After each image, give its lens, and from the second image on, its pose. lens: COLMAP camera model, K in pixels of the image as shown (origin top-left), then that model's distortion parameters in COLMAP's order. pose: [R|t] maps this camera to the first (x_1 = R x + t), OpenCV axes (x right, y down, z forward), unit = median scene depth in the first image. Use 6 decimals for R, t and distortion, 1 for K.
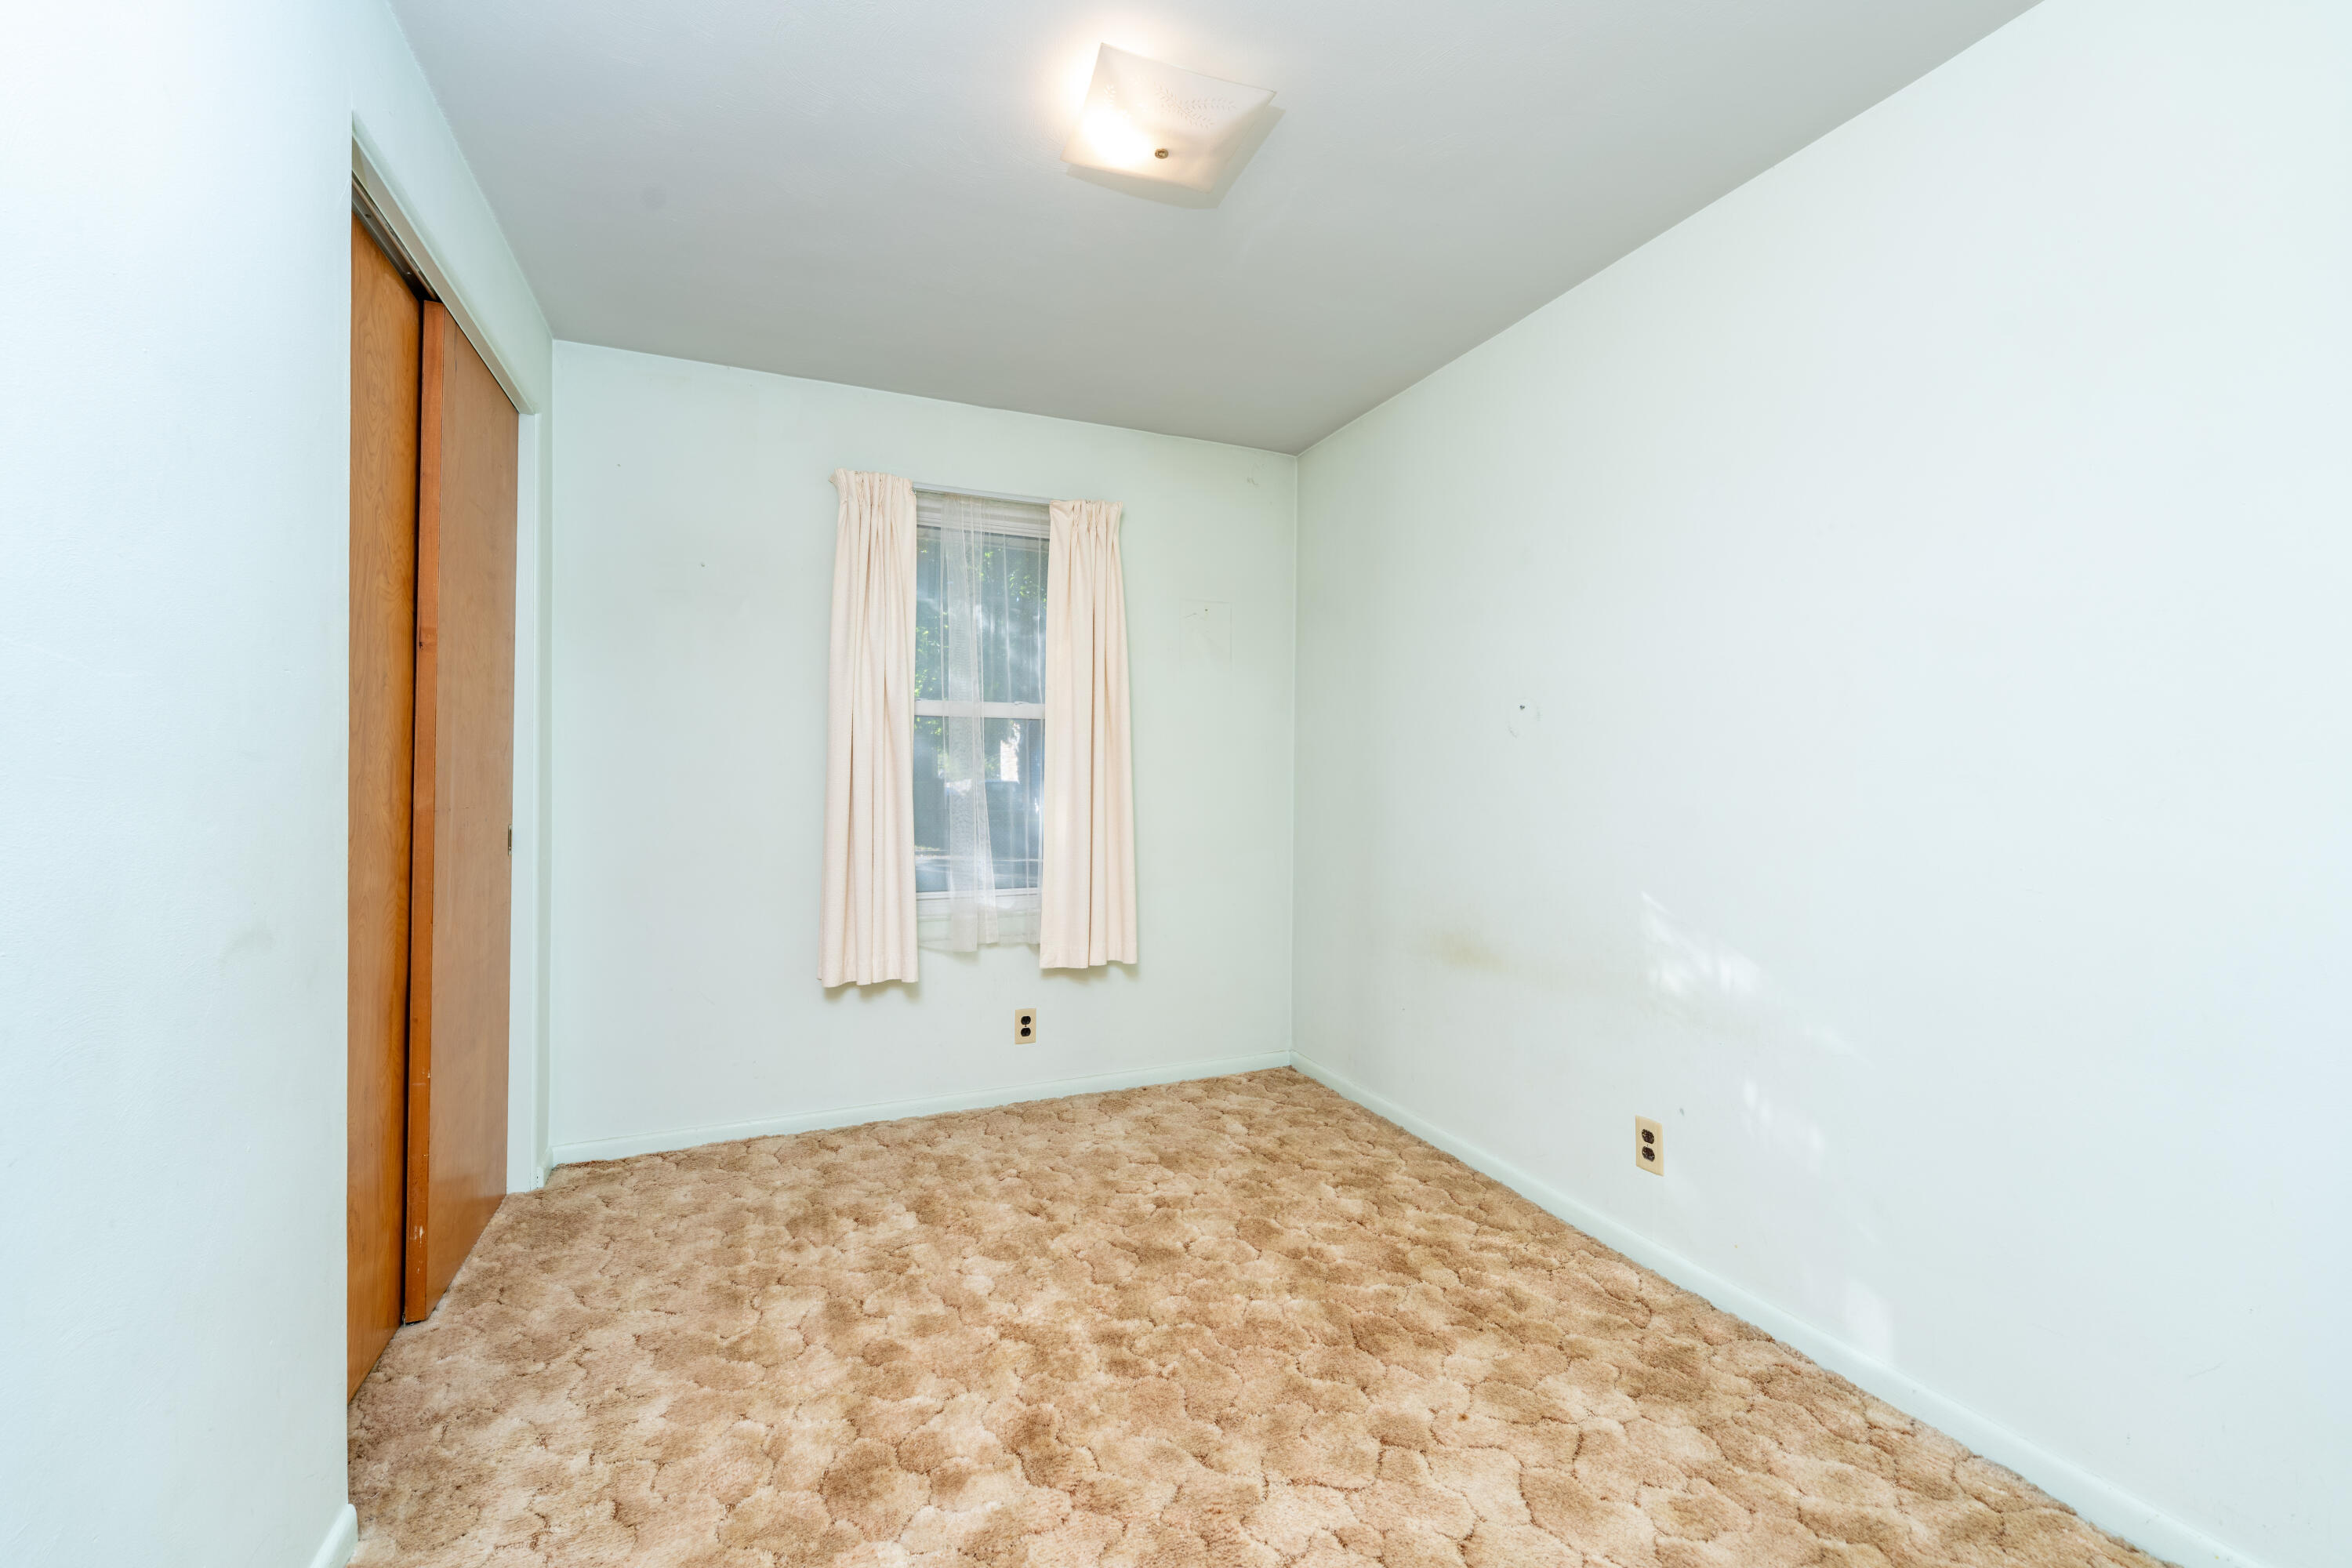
lens RADIAL K [[949.7, 0, 1174.5], [0, 949.7, 791.1], [0, 0, 1]] dist [-0.000955, 0.000254]
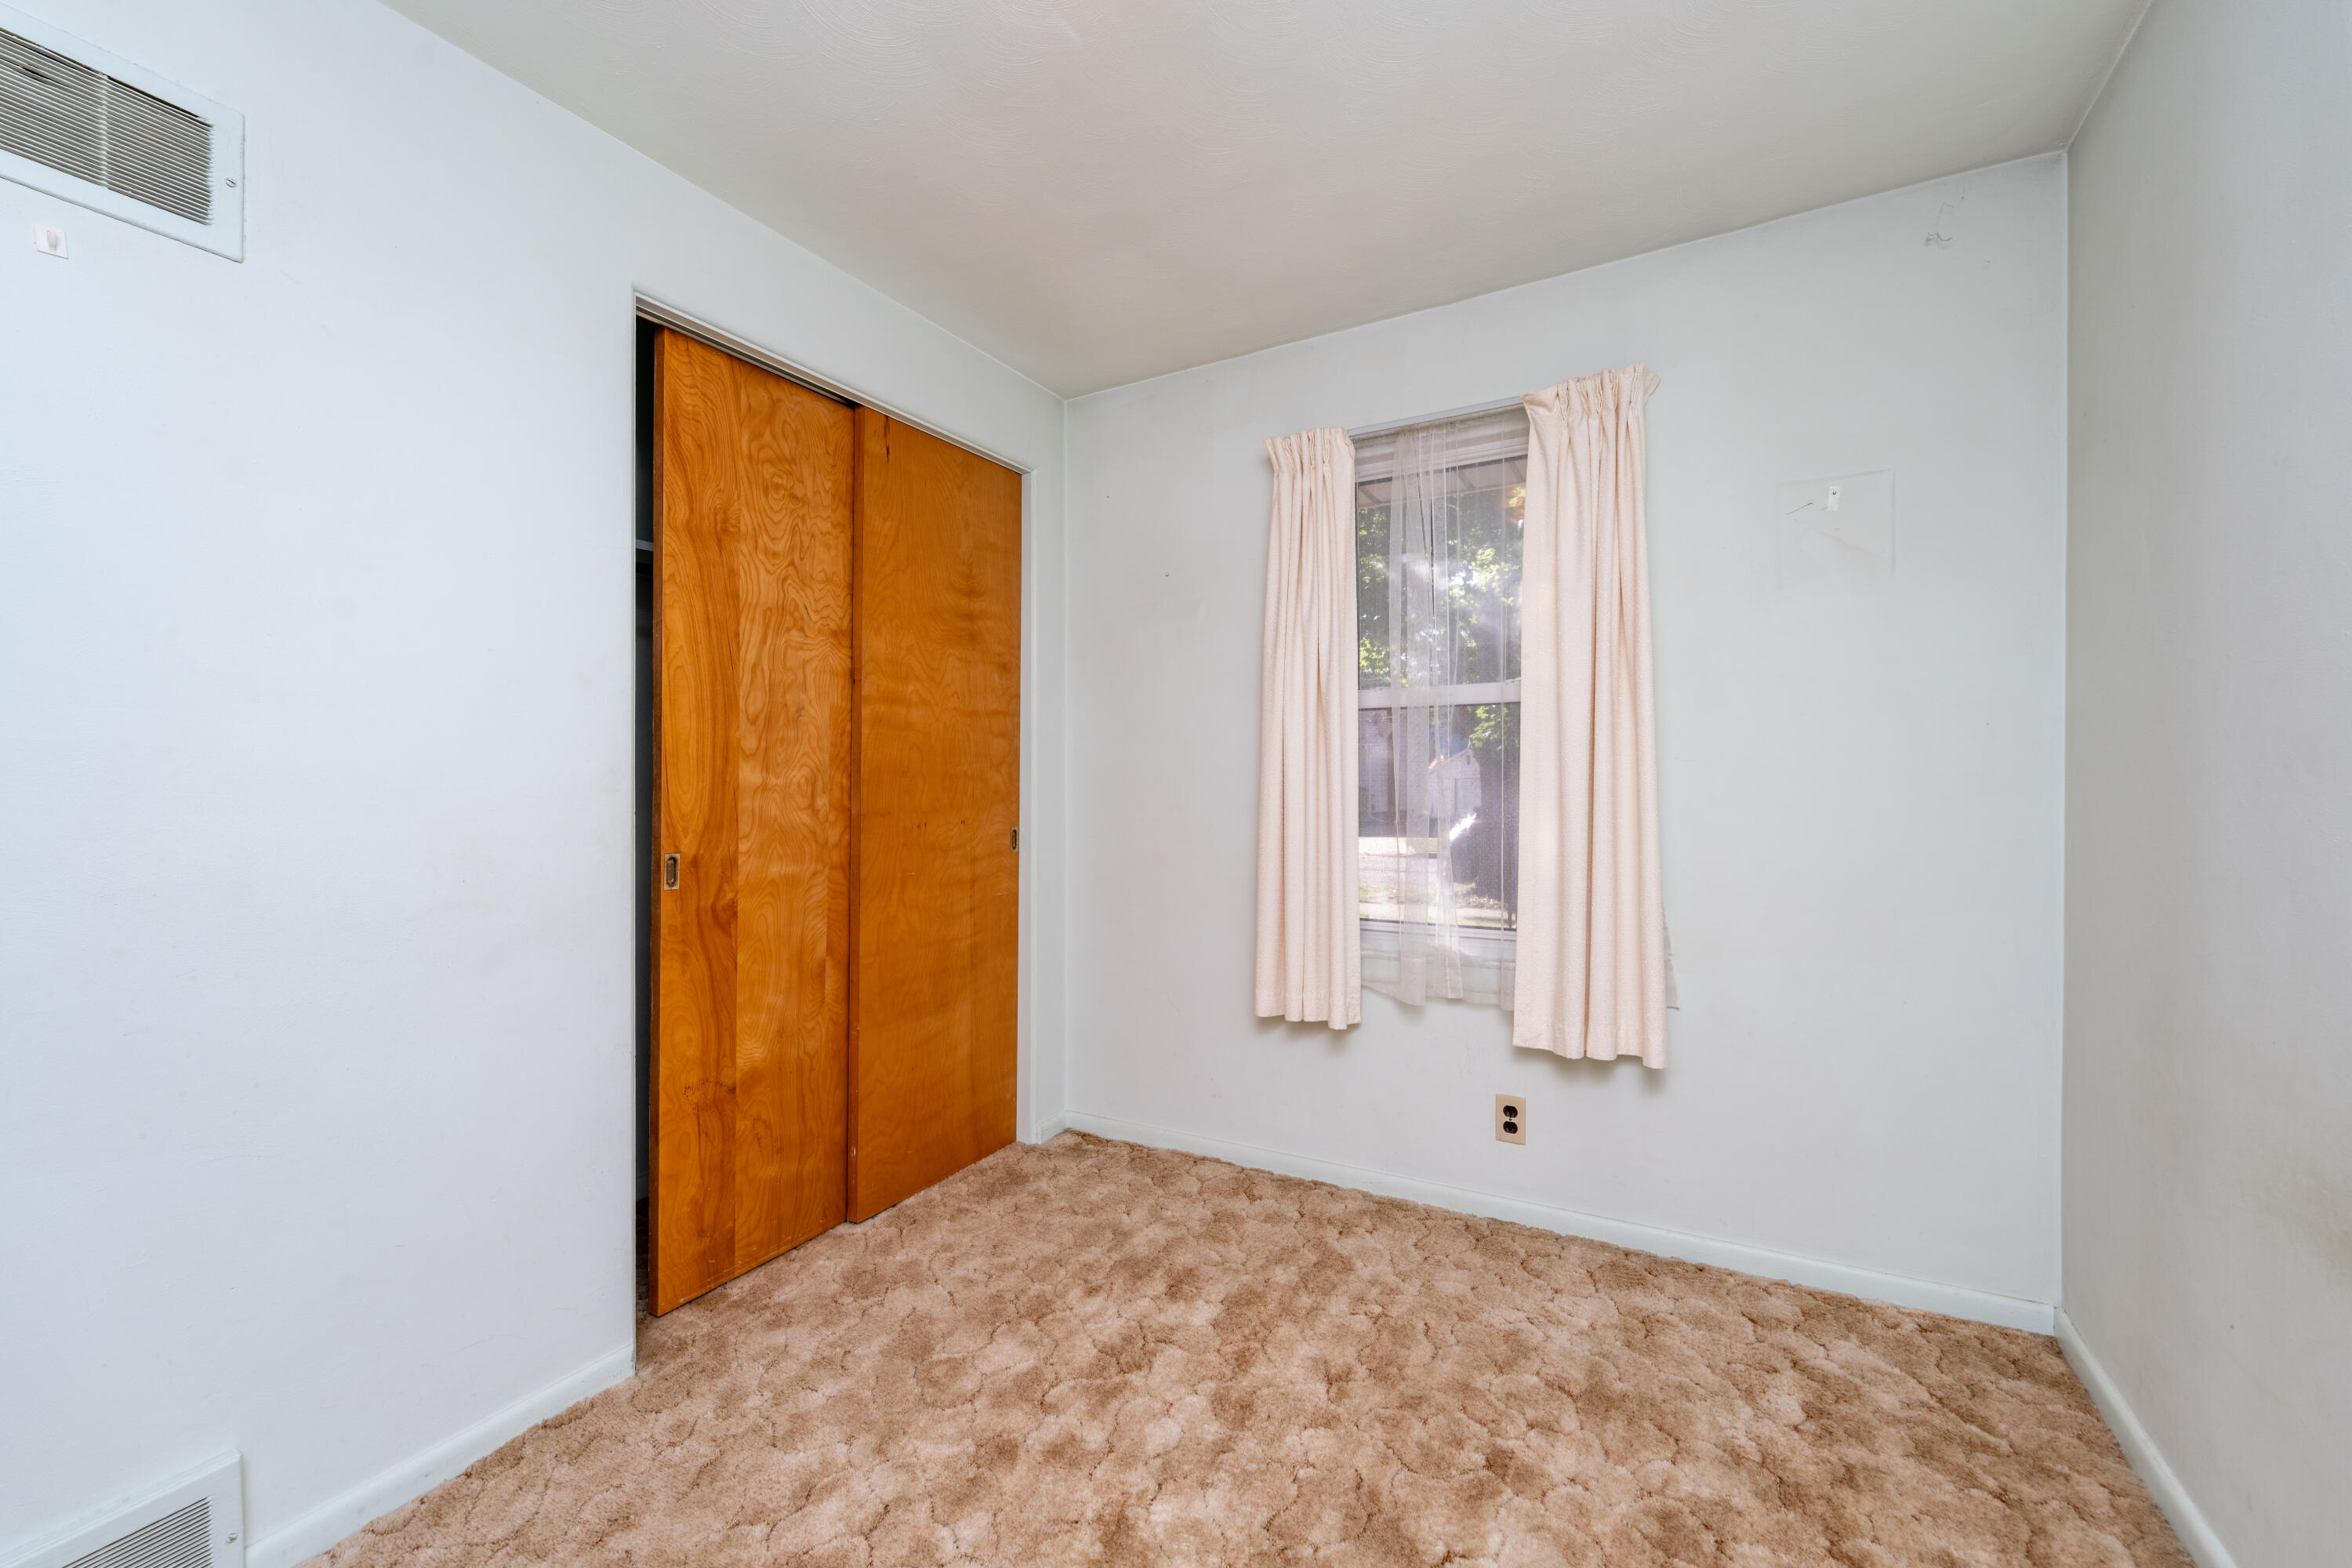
lens RADIAL K [[957.6, 0, 1172.8], [0, 957.6, 774.3], [0, 0, 1]] dist [-0.000723, 0.000111]
pose [[0.602742, -0.009733, -0.797876, 0.316265], [-0.001003, 0.999916, -0.012955, -0.011640], [0.797935, 0.008609, 0.602682, 0.381866]]
